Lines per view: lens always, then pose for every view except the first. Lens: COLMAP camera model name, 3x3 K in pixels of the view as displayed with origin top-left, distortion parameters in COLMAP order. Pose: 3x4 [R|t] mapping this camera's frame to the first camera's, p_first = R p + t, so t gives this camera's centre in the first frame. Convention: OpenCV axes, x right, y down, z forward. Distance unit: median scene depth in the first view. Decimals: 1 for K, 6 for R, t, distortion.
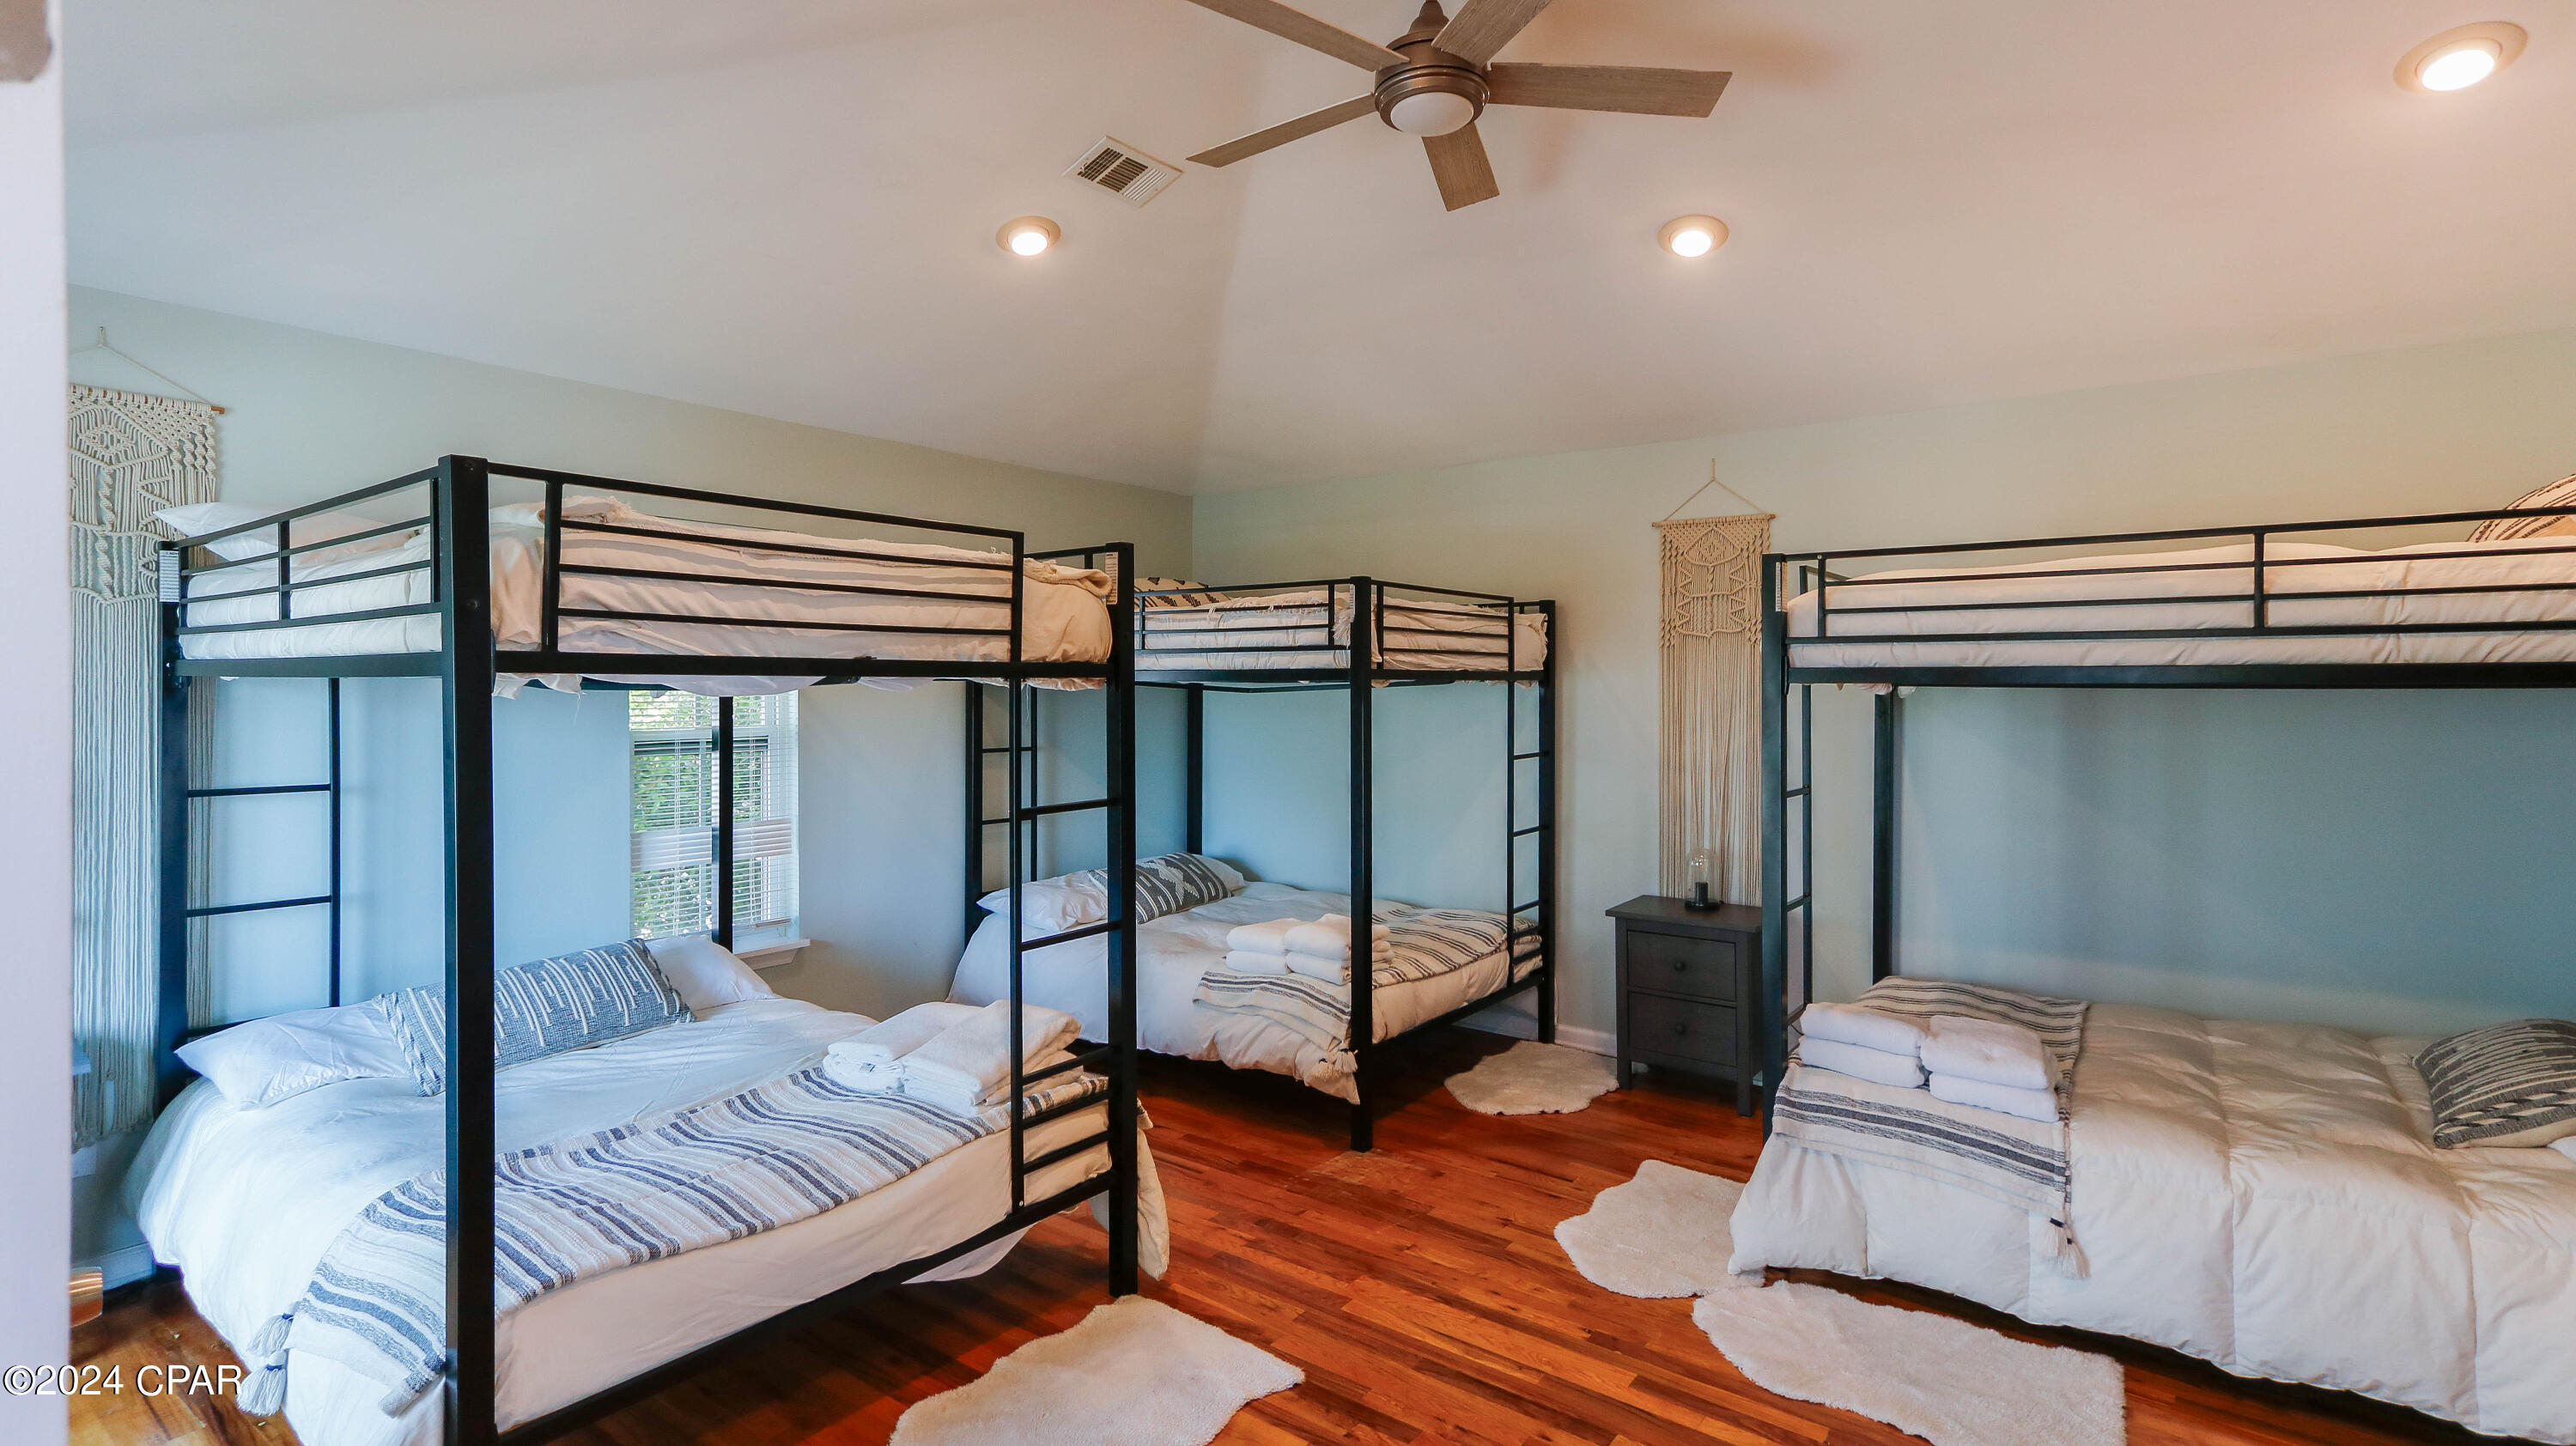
lens RADIAL K [[1182.6, 0, 1365.1], [0, 1182.6, 683.0], [0, 0, 1]] dist [0.019843, -0.003587]
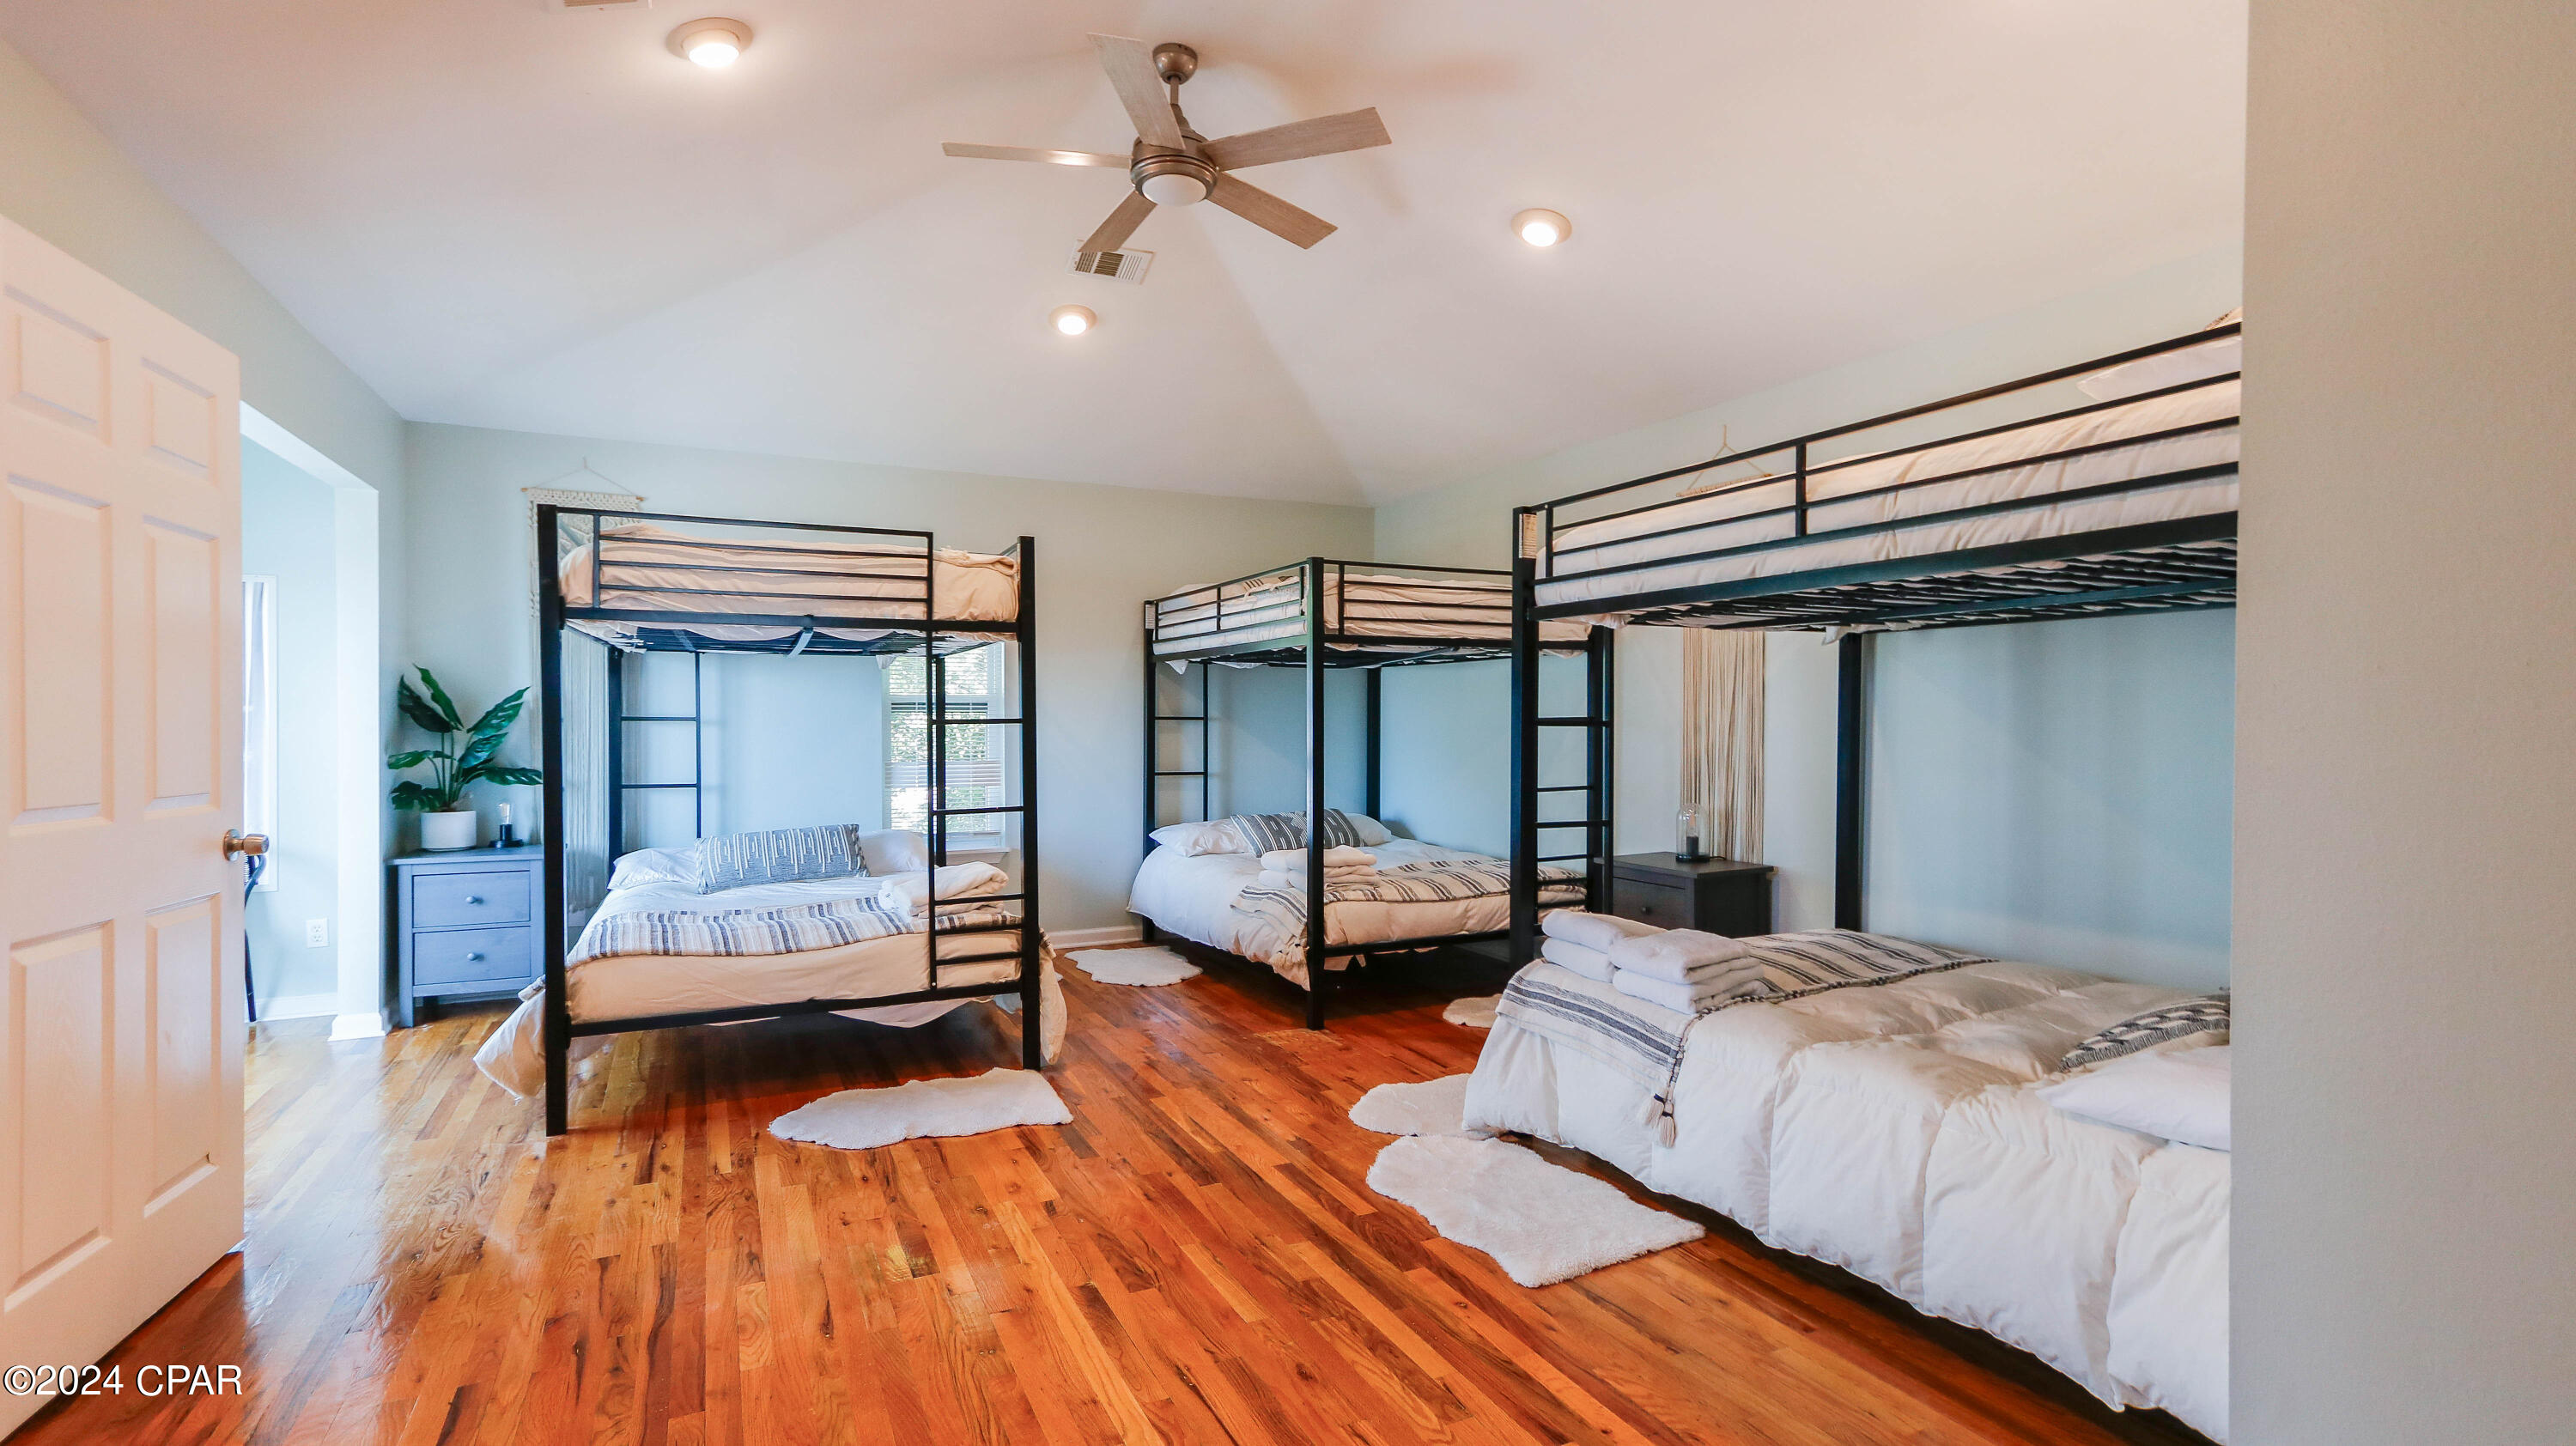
lens RADIAL K [[1182.6, 0, 1375.5], [0, 1182.6, 722.6], [0, 0, 1]] dist [0.019843, -0.003587]
pose [[0.897696, -0.003624, -0.440600, 0.809972], [0.007163, 0.999954, 0.006369, 0.099098], [0.440557, -0.008873, 0.897681, -0.081688]]
